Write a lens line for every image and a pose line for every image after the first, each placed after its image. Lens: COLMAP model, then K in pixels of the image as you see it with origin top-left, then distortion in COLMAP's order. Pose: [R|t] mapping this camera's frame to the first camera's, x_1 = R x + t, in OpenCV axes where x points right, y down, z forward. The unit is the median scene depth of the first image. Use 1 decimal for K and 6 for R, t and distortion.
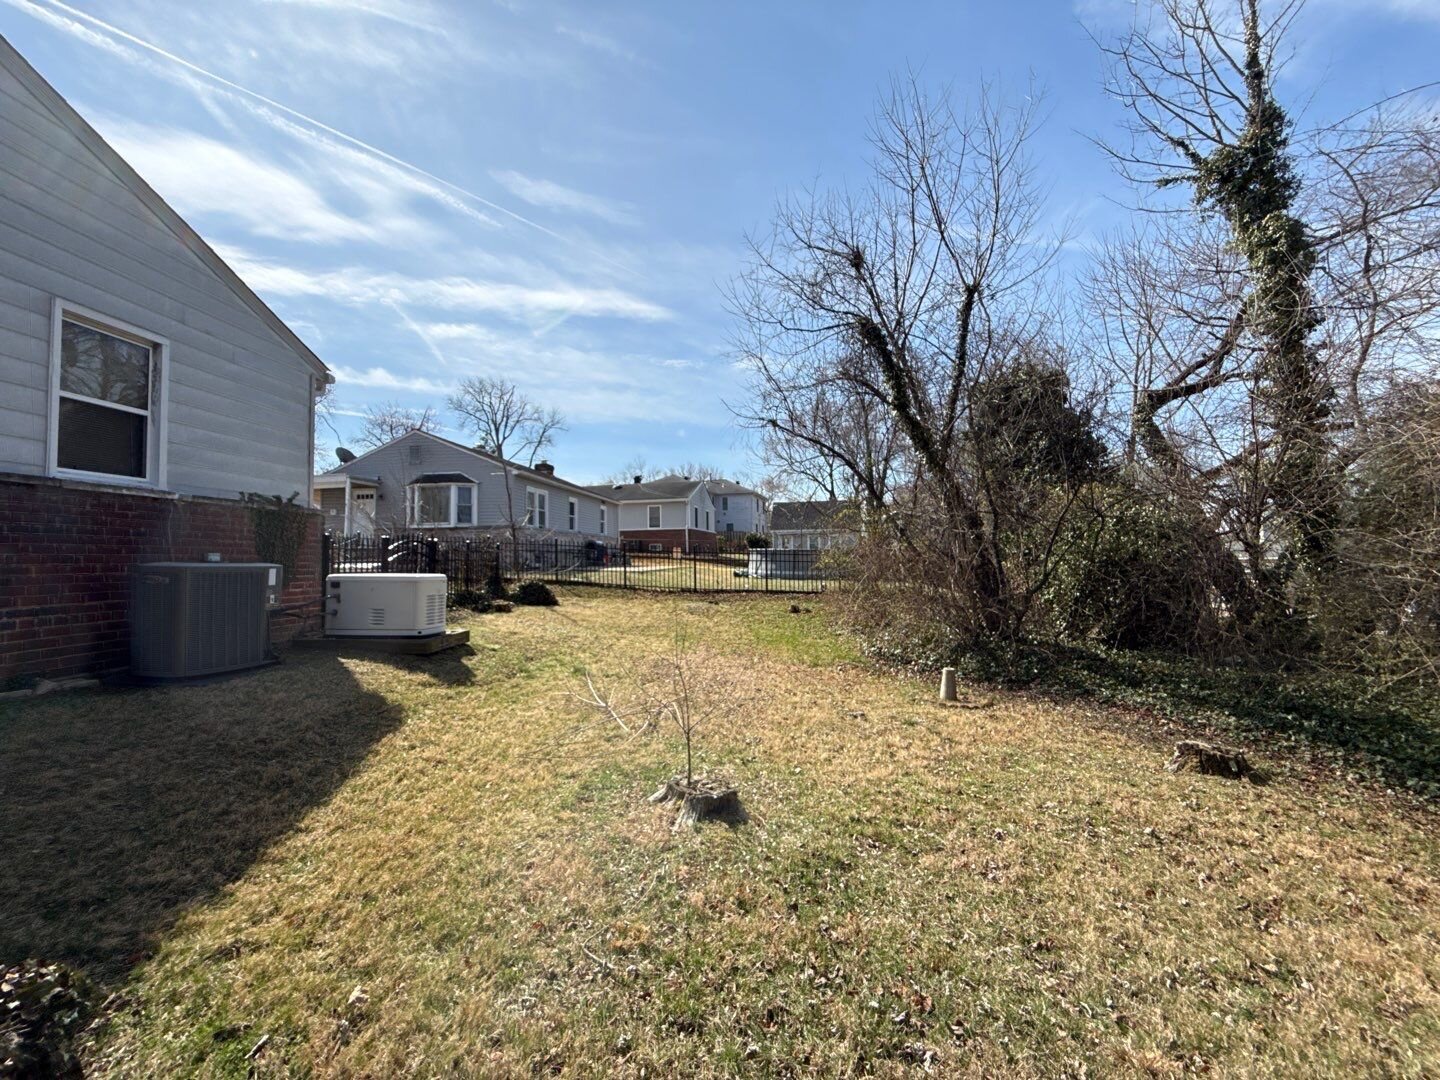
lens RADIAL K [[573.1, 0, 718.4], [0, 573.1, 540.0], [0, 0, 1]] dist [-0.000272, 0.000188]
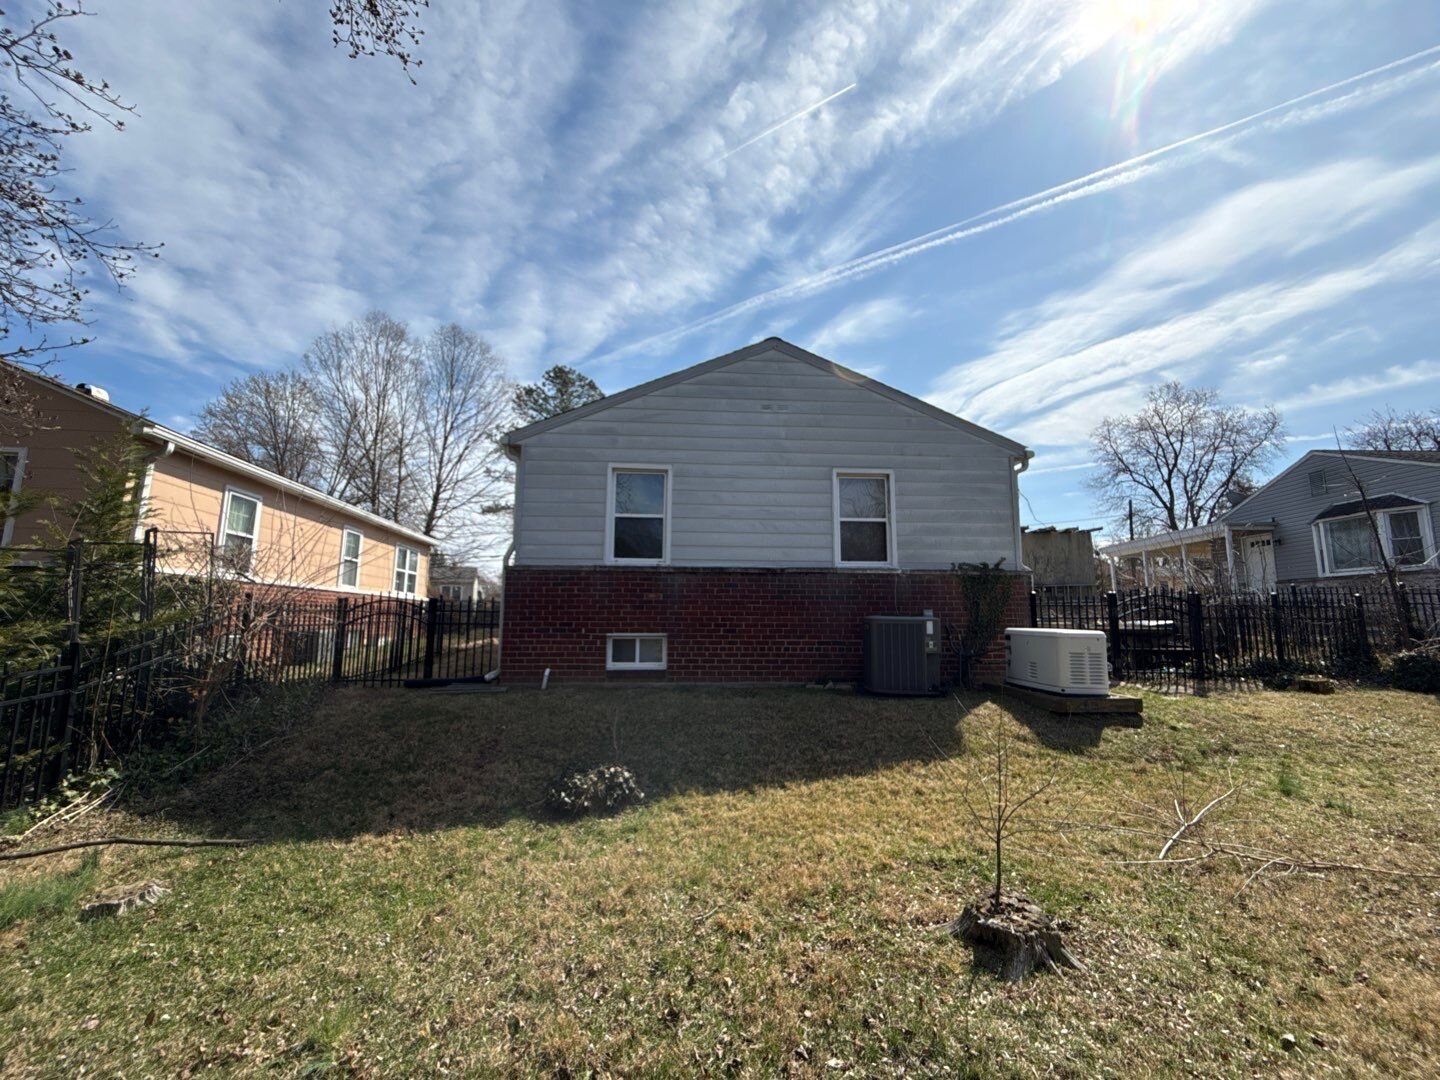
lens RADIAL K [[578.4, 0, 720.0], [0, 578.4, 540.0], [0, 0, 1]] dist [-0.000606, -0.000188]
pose [[0.125575, -0.126575, -0.983976, 0.484790], [0.027090, 0.991895, -0.124136, 0.016369], [0.991714, -0.011068, 0.127987, 0.346291]]
